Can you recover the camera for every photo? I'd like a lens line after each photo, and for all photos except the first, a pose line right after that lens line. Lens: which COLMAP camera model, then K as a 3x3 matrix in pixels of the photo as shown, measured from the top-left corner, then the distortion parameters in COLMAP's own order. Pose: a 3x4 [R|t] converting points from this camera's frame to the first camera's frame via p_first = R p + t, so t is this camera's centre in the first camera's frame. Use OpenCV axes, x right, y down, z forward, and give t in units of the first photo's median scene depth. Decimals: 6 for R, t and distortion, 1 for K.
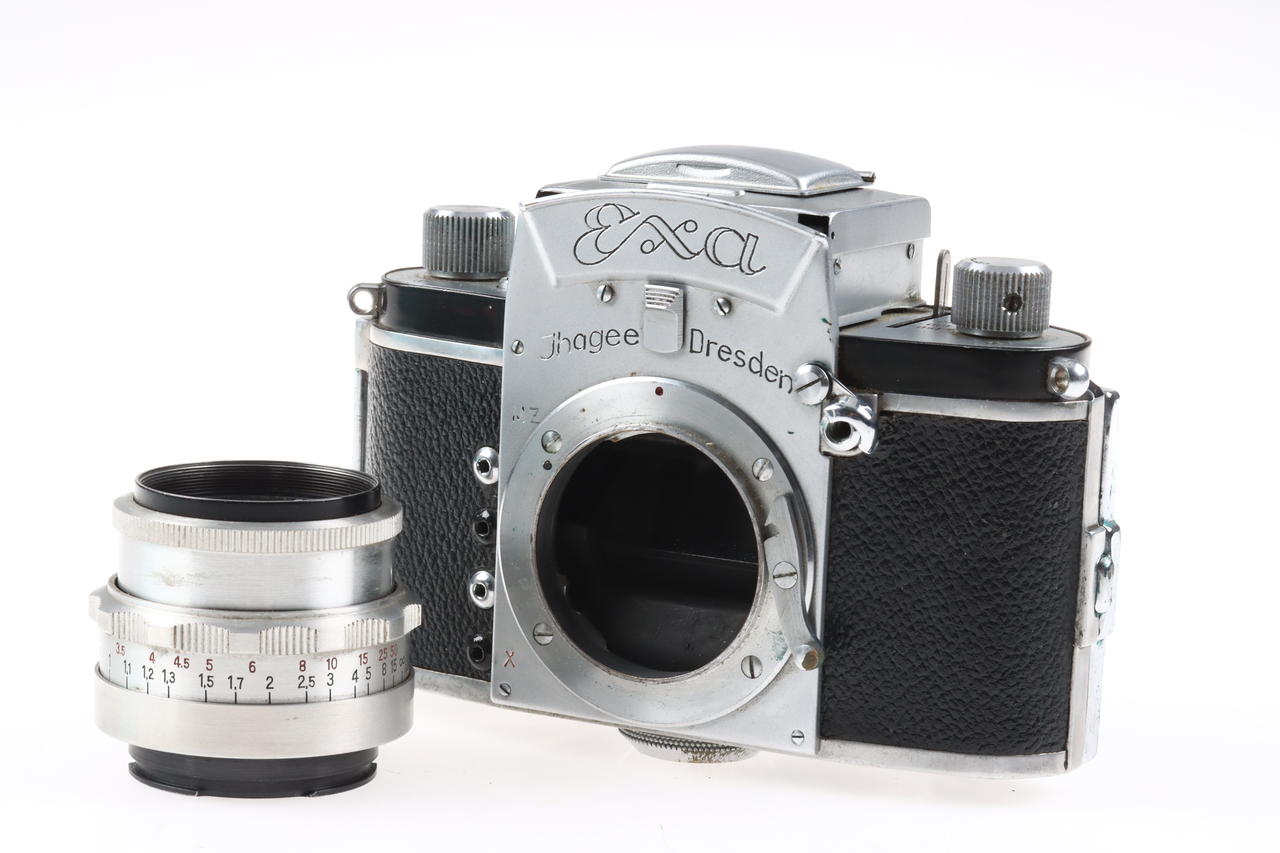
lens RADIAL K [[3904.7, 0, 648.3], [0, 3904.7, 436.6], [0, 0, 1]] dist [0.017025, 0.000000]
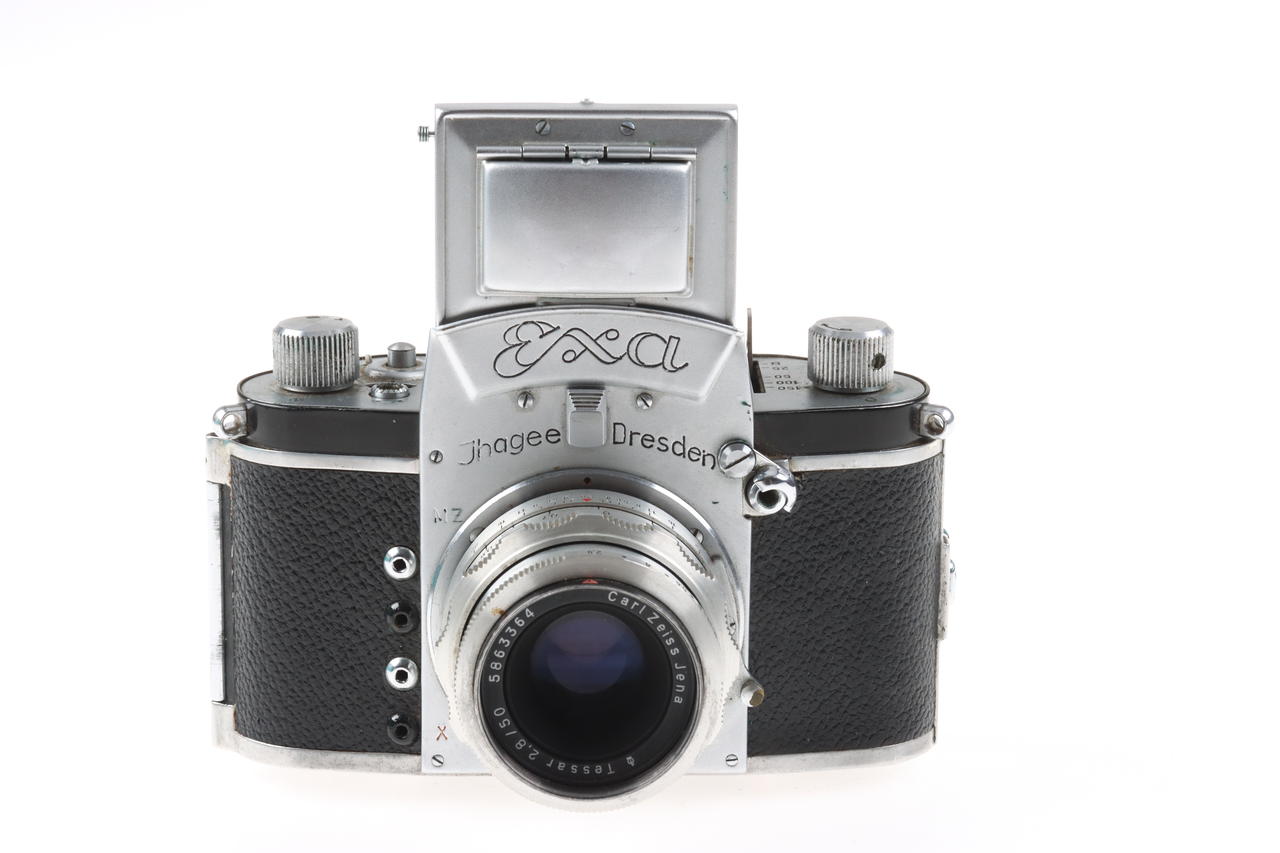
lens RADIAL K [[3904.7, 0, 639.6], [0, 3904.7, 427.9], [0, 0, 1]] dist [0.017025, 0.000000]
pose [[0.878744, -0.157721, 0.450482, -0.488155], [0.108320, 0.985098, 0.133601, -0.175534], [-0.464840, -0.068604, 0.882733, 0.010477]]
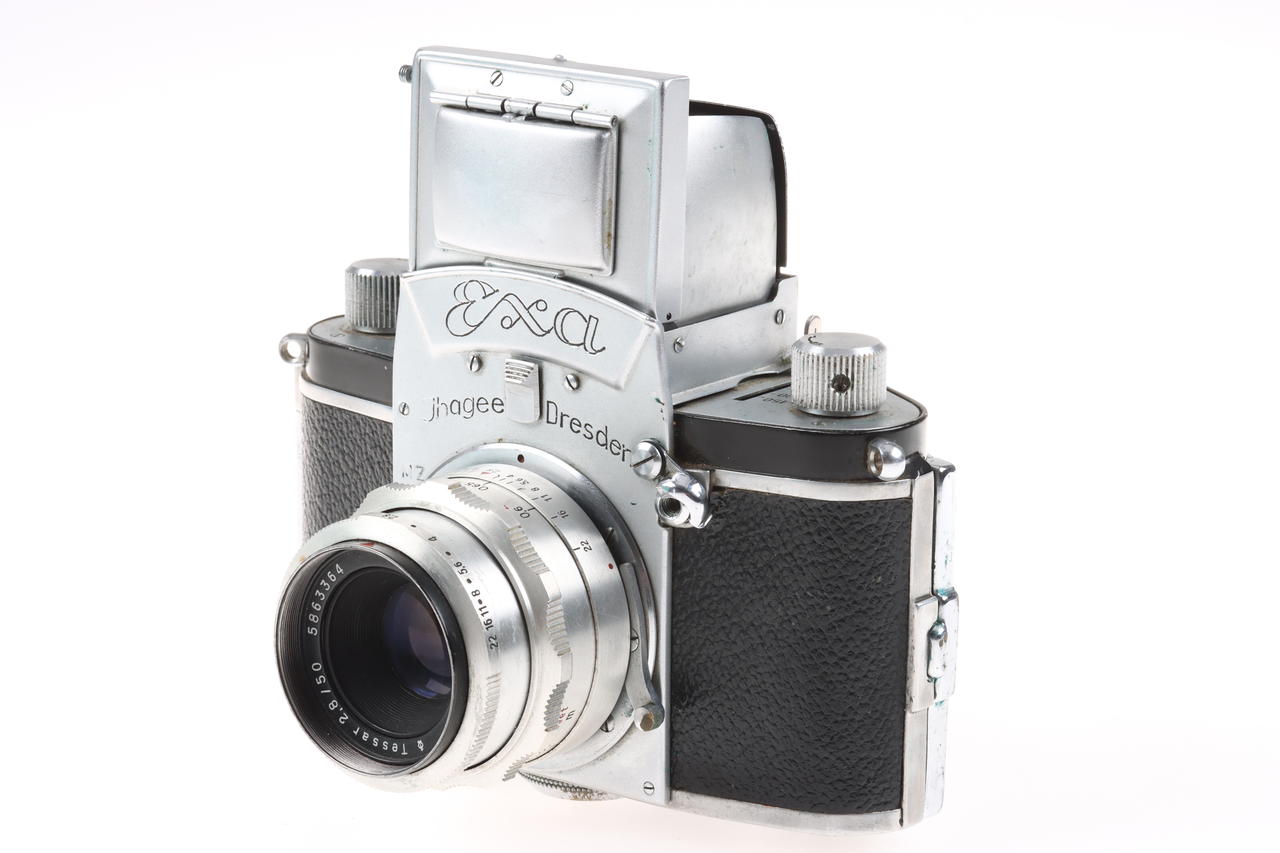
lens RADIAL K [[3904.7, 0, 634.0], [0, 3904.7, 414.7], [0, 0, 1]] dist [0.017025, 0.000000]
pose [[0.985192, 0.010211, -0.171153, 0.214969], [0.001237, 0.997776, 0.066652, -0.094368], [0.171453, -0.065877, 0.982987, -0.029261]]
